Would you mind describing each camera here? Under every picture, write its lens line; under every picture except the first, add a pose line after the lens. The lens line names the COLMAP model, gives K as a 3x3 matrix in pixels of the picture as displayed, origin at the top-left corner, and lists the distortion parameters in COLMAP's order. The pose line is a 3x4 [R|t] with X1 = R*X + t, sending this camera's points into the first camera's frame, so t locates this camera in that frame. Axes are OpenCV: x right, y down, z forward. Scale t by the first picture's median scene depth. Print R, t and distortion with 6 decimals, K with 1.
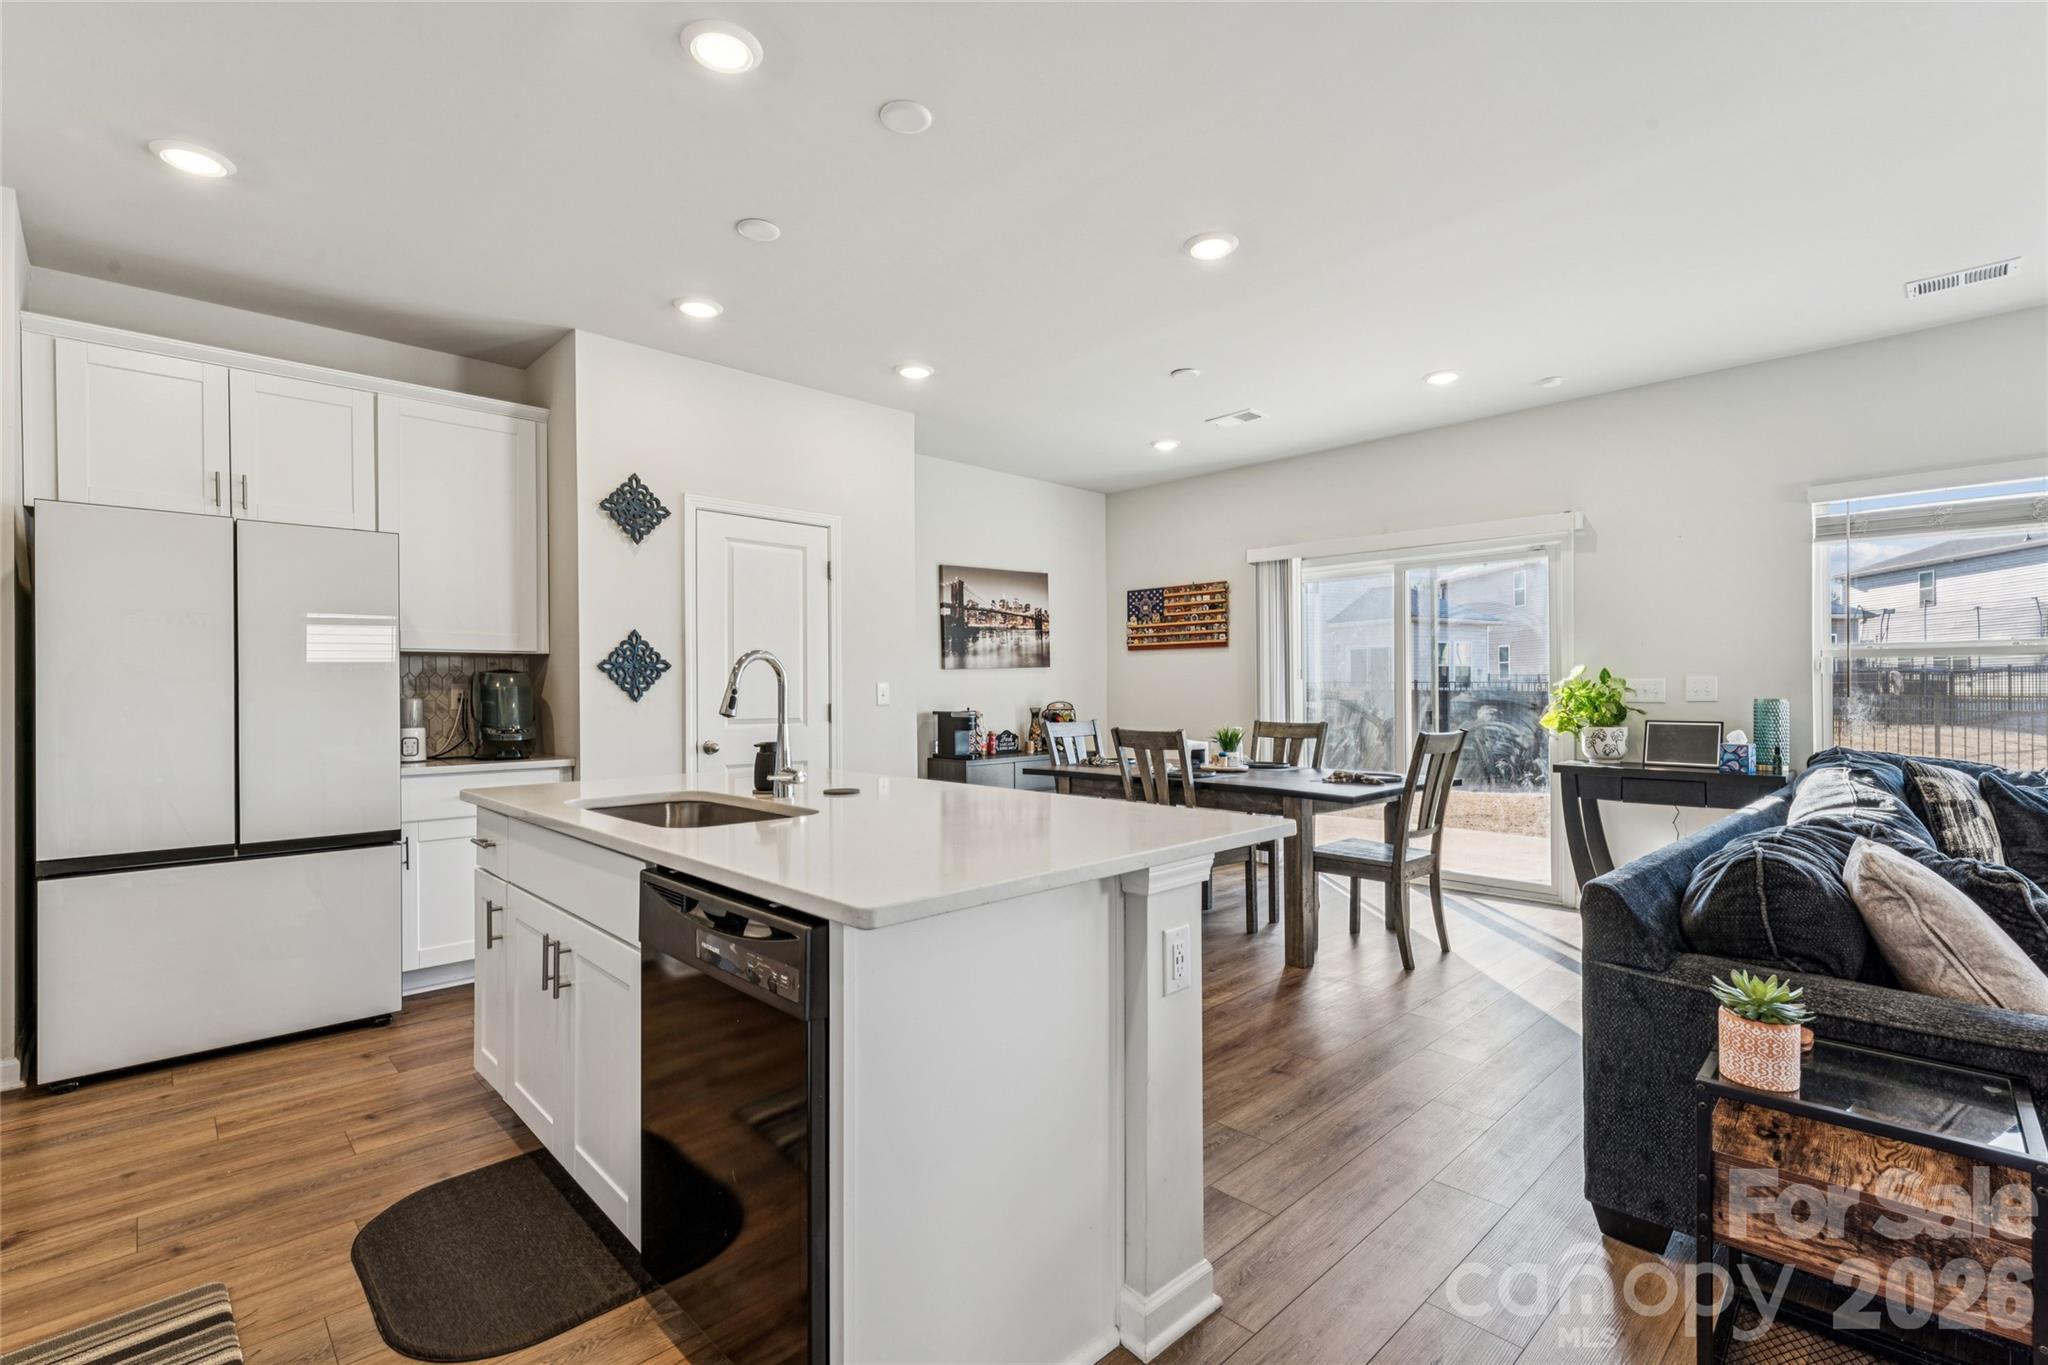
lens RADIAL K [[929.9, 0, 1026.3], [0, 929.9, 681.3], [0, 0, 1]] dist [0.004290, -0.003370]
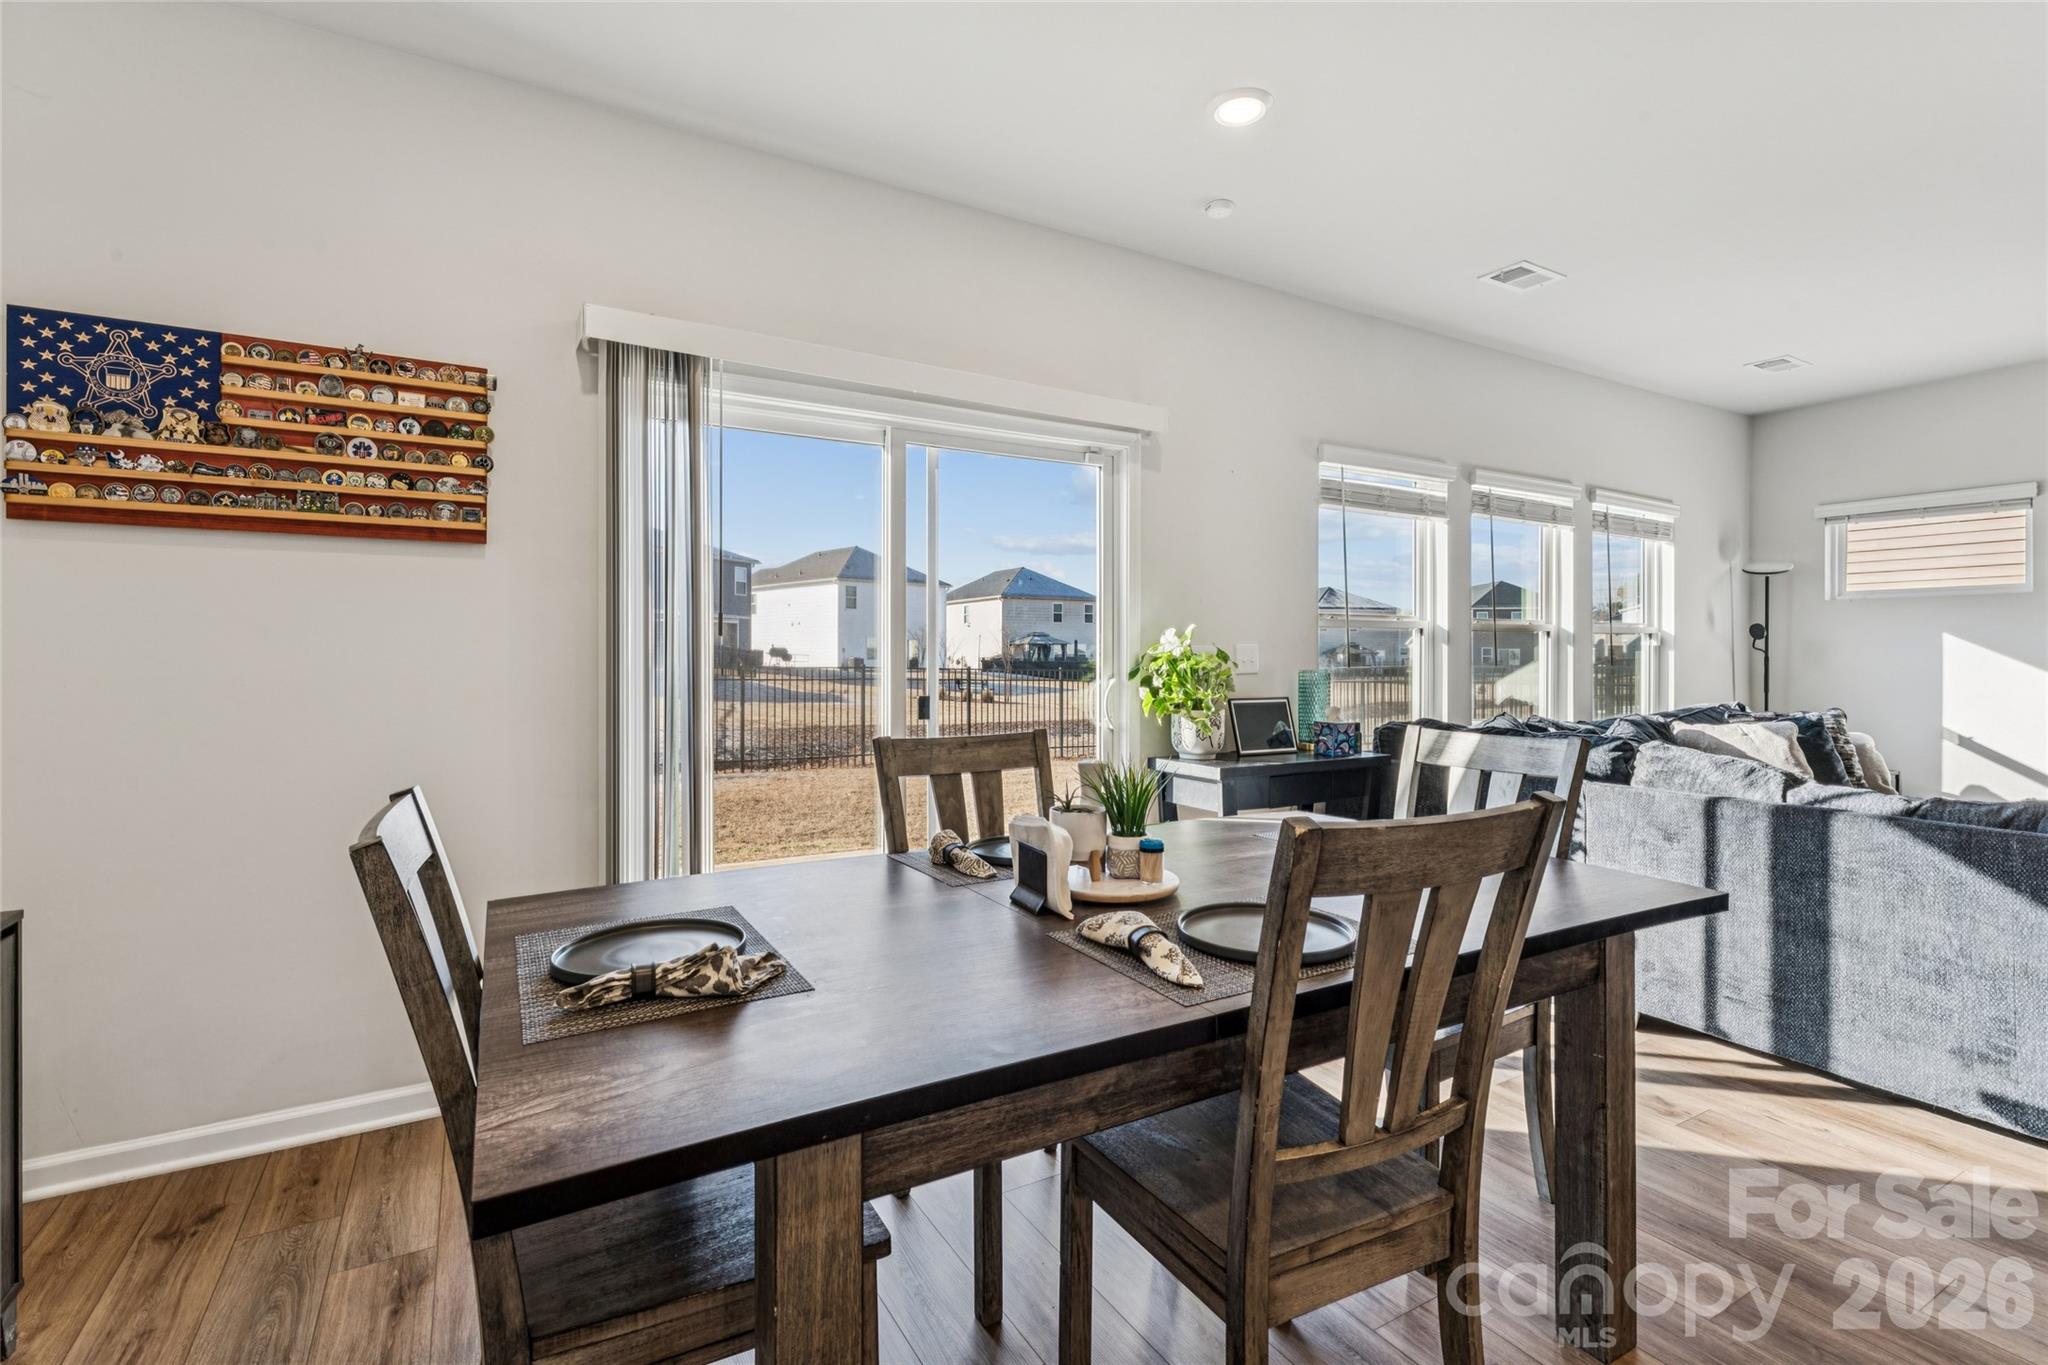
lens RADIAL K [[929.9, 0, 1019.7], [0, 929.9, 651.3], [0, 0, 1]] dist [0.004290, -0.003370]
pose [[0.237628, 0.010398, 0.971301, -0.107800], [-0.006643, 0.999937, -0.009079, 0.008904], [-0.971334, -0.004295, 0.237682, 0.778233]]
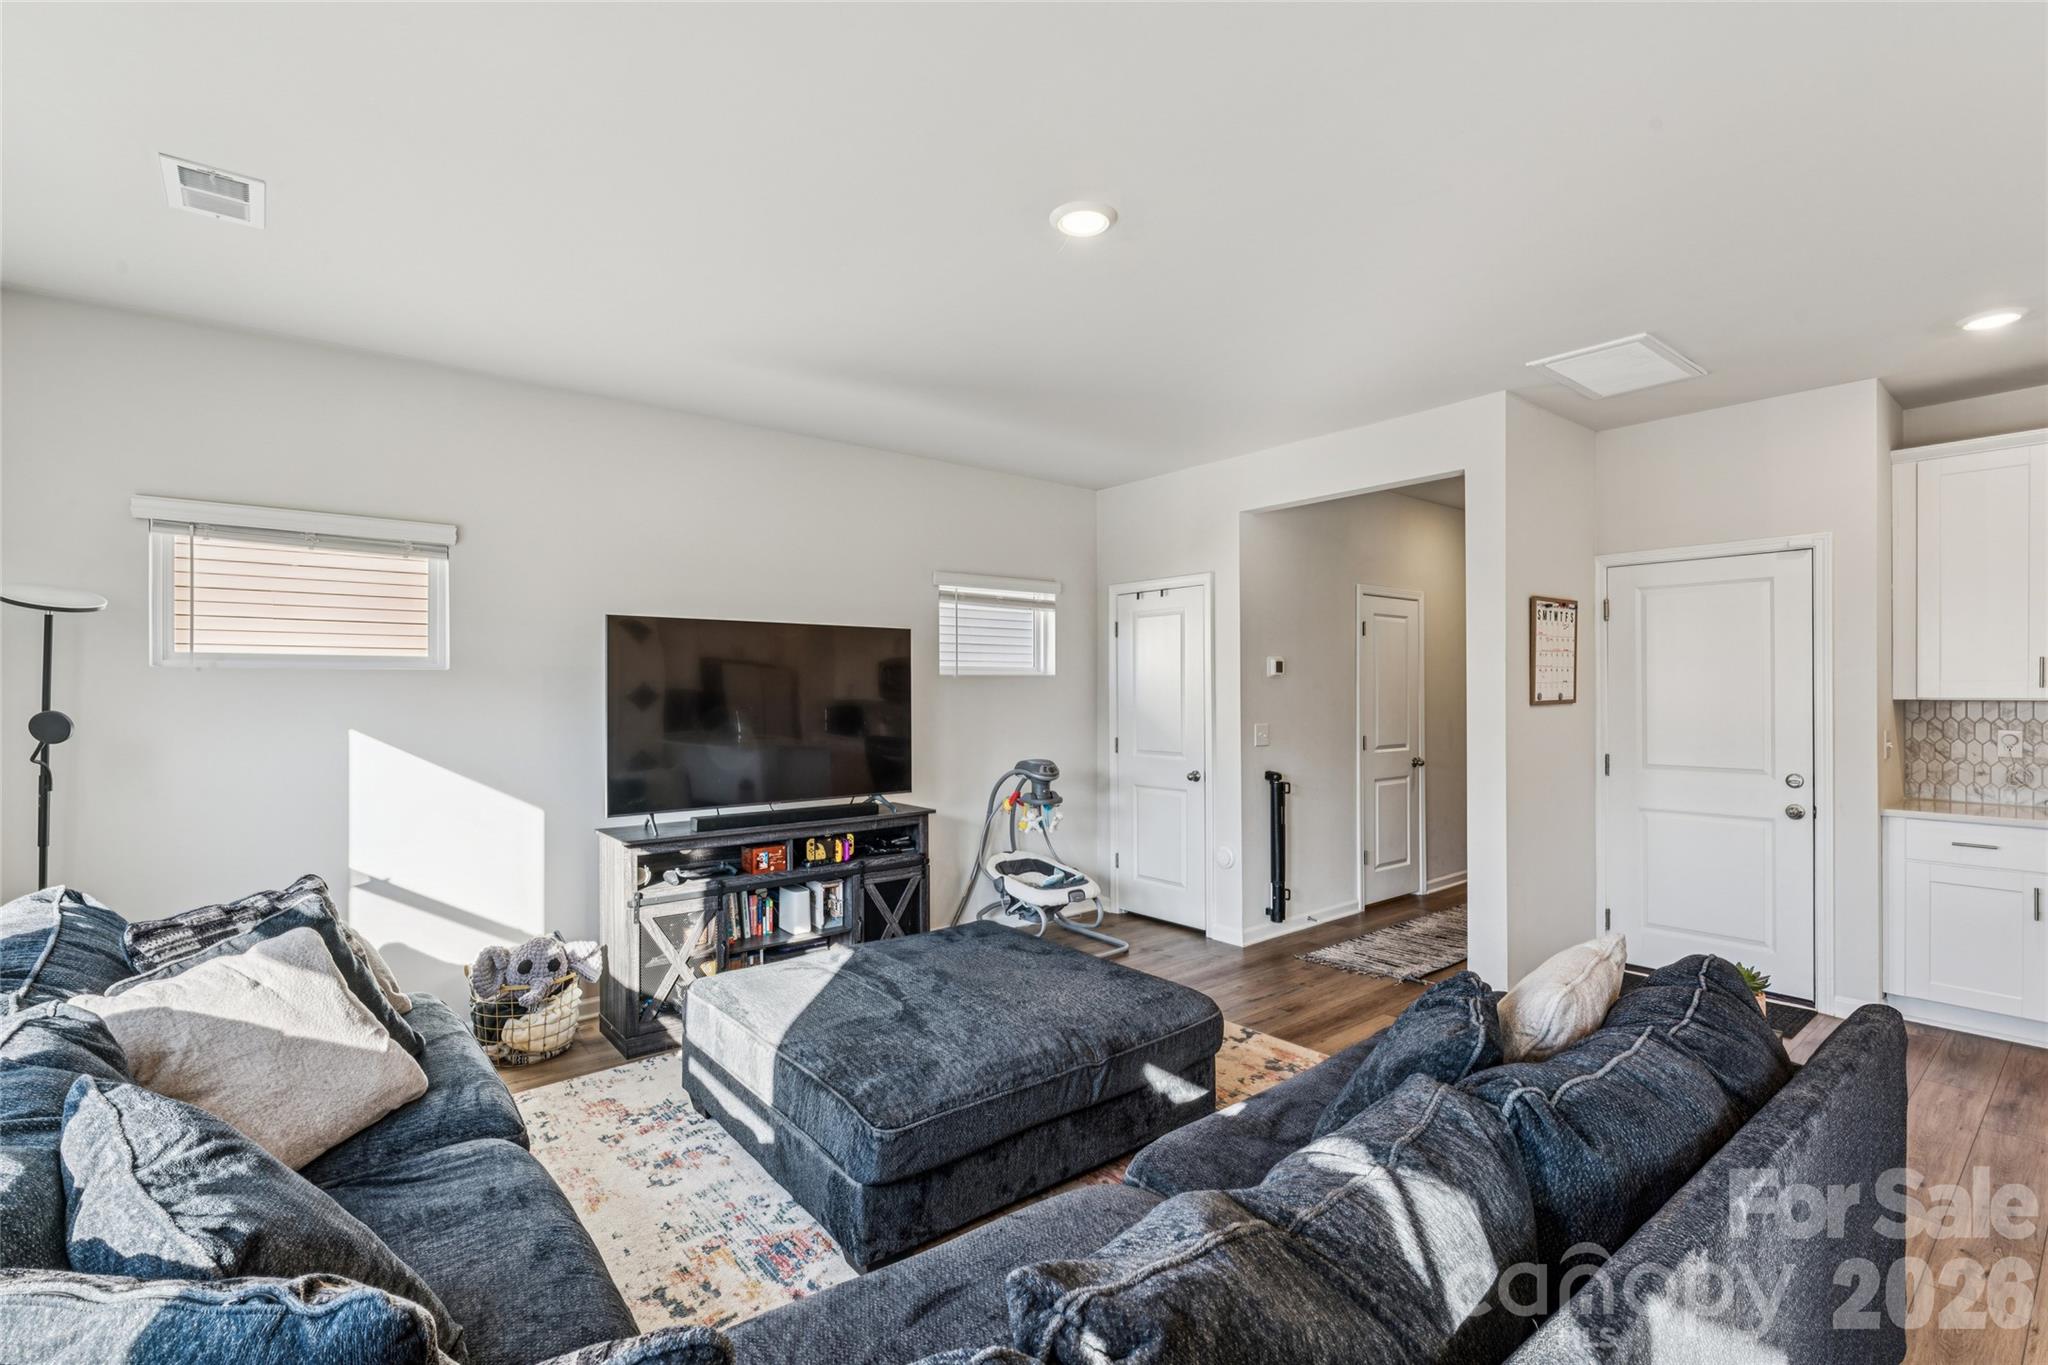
lens RADIAL K [[929.9, 0, 1067.7], [0, 929.9, 682.4], [0, 0, 1]] dist [0.004290, -0.003370]
pose [[-0.997519, 0.009878, 0.069703, 0.456619], [0.008233, 0.999682, -0.023854, -0.031185], [-0.069917, -0.023221, -0.997283, 0.694127]]
